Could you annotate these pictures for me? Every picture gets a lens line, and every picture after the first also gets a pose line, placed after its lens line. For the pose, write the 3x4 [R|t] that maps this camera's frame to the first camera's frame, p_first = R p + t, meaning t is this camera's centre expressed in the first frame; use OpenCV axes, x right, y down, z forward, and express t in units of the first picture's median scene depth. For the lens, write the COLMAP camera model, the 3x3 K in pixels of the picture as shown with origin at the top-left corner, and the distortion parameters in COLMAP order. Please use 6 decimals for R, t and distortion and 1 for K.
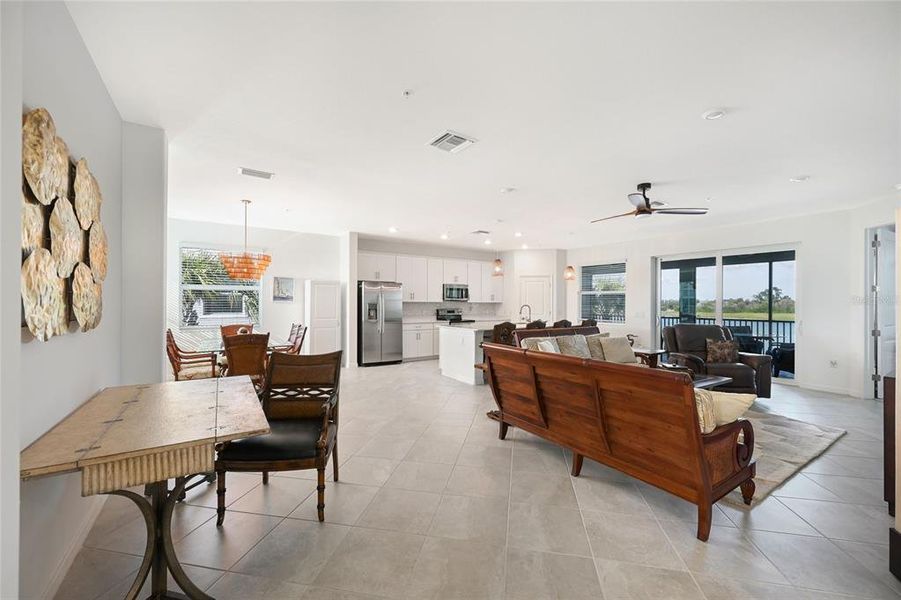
lens RADIAL K [[357.5, 0, 451.4], [0, 357.5, 301.6], [0, 0, 1]] dist [-0.001273, 0.000349]
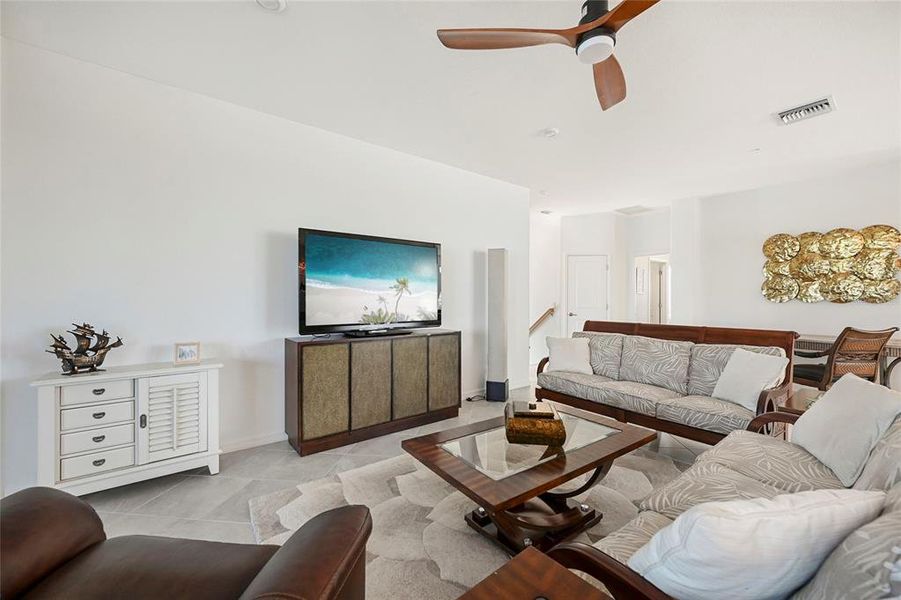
lens RADIAL K [[357.5, 0, 443.1], [0, 357.5, 292.9], [0, 0, 1]] dist [-0.001273, 0.000349]
pose [[-0.998684, -0.008896, -0.050504, 0.404646], [-0.008014, 0.999812, -0.017638, 0.020209], [0.050651, -0.017210, -0.998568, 0.768936]]
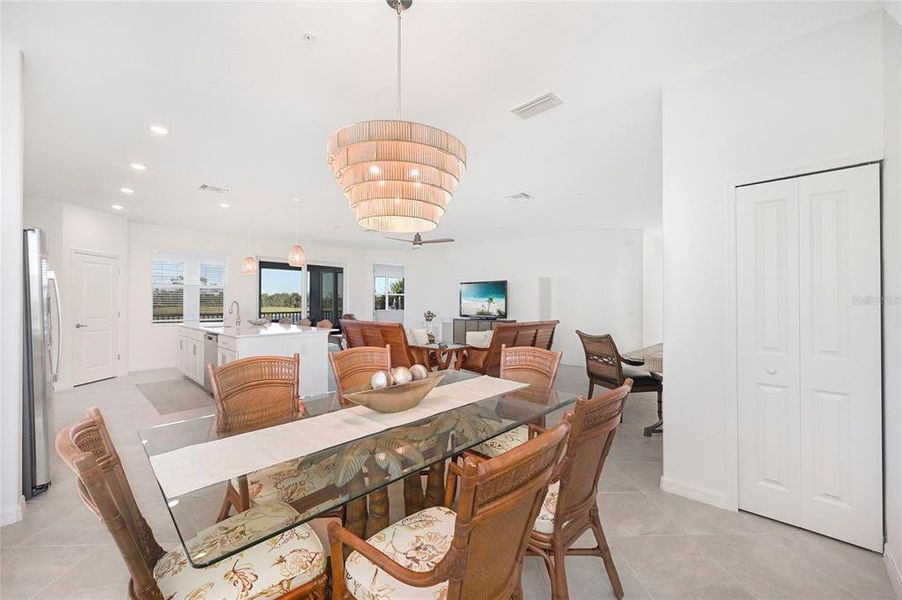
lens RADIAL K [[357.8, 0, 450.3], [0, 357.8, 297.9], [0, 0, 1]] dist [-0.001273, 0.000349]
pose [[-0.219015, 0.004807, 0.975710, -0.603691], [-0.005351, 0.999967, -0.006128, 0.003549], [-0.975707, -0.006563, -0.218982, 0.677256]]
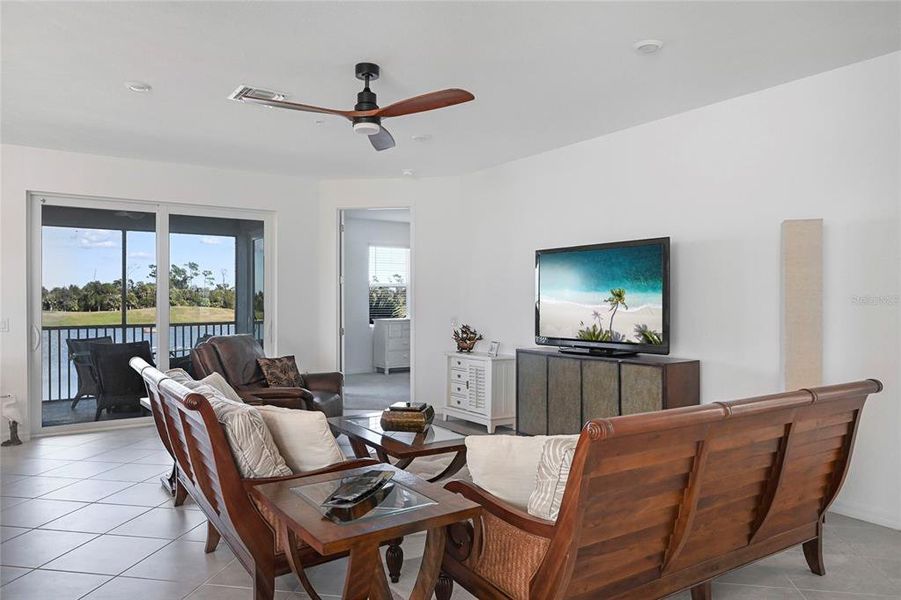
lens RADIAL K [[615.4, 0, 453.2], [0, 615.4, 300.8], [0, 0, 1]] dist [0.005722, -0.002061]
pose [[-0.014625, -0.007610, 0.999864, -0.195395], [-0.002080, 0.999969, 0.007581, 0.001851], [-0.999891, -0.001969, -0.014641, 0.497089]]
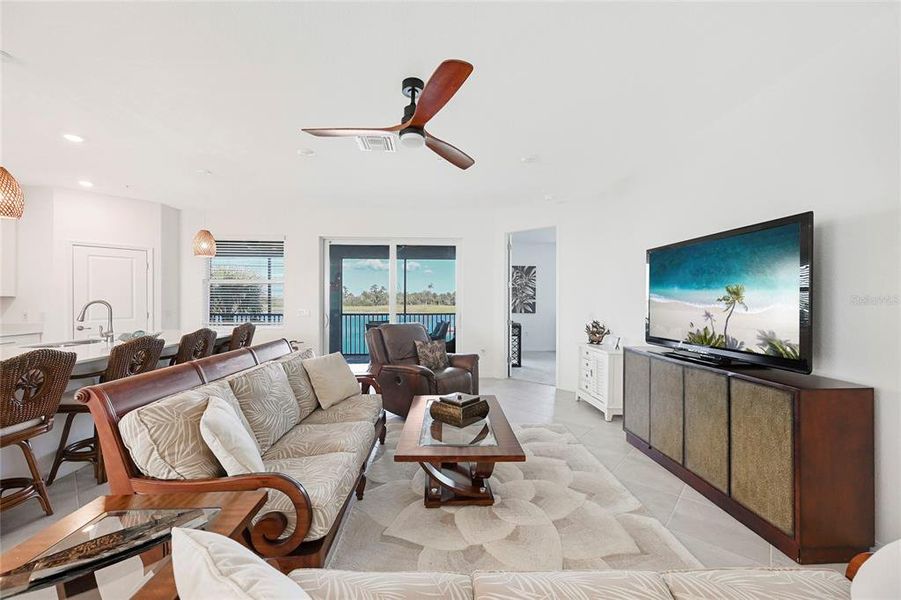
lens RADIAL K [[357.5, 0, 448.8], [0, 357.5, 300.2], [0, 0, 1]] dist [-0.001273, 0.000349]
pose [[0.516428, -0.006182, 0.856308, 0.048683], [-0.000864, 0.999970, 0.007741, 0.004507], [-0.856330, -0.004737, 0.516407, 0.370193]]
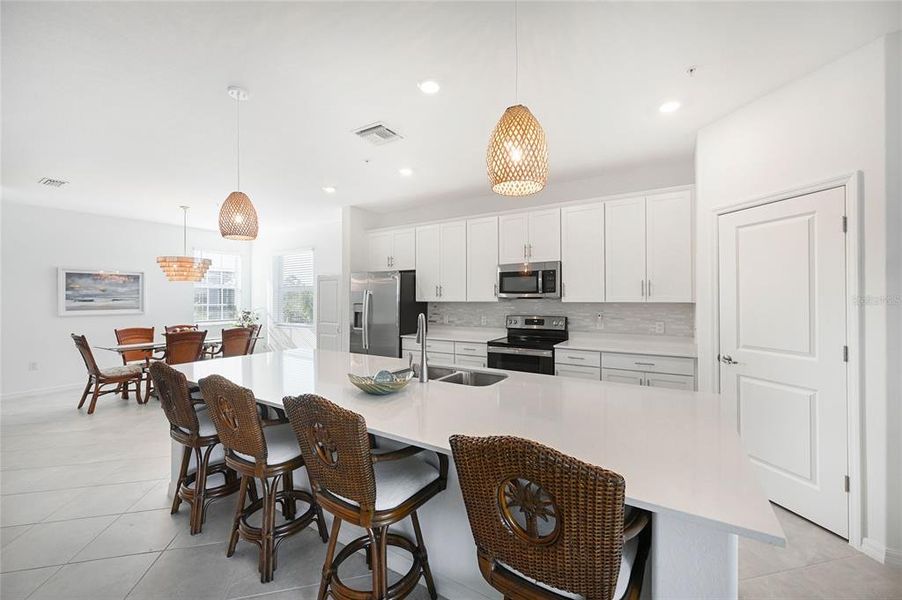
lens RADIAL K [[357.8, 0, 453.4], [0, 357.8, 296.9], [0, 0, 1]] dist [-0.001273, 0.000349]
pose [[0.411380, -0.009685, -0.911412, 0.460823], [0.009794, 0.999933, -0.006205, -0.003173], [0.911411, -0.006374, 0.411447, 0.851467]]
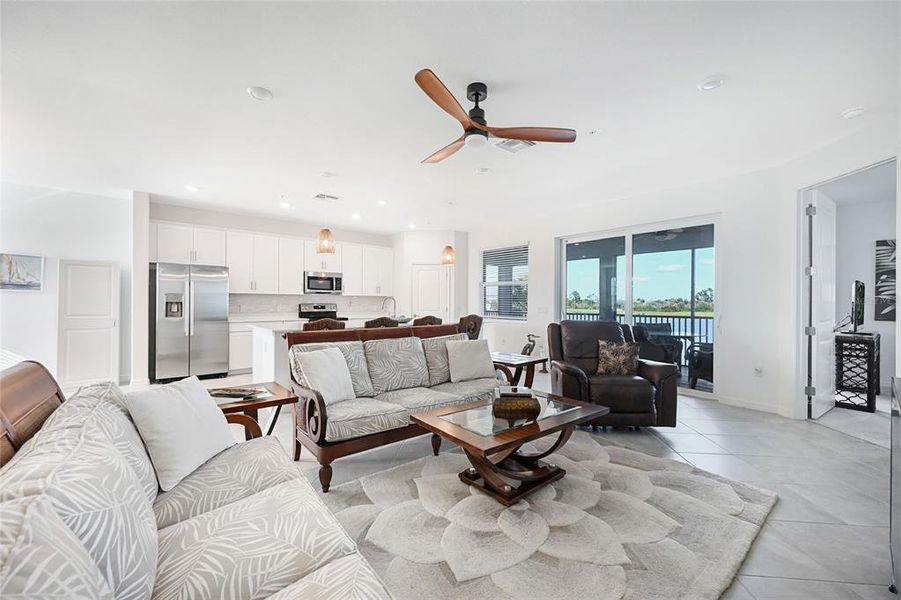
lens RADIAL K [[357.5, 0, 451.5], [0, 357.5, 303.3], [0, 0, 1]] dist [-0.001273, 0.000349]
pose [[0.993982, -0.000088, 0.109547, 0.241281], [-0.000585, 0.999981, 0.006112, 0.017664], [-0.109545, -0.006139, 0.993963, 0.226672]]
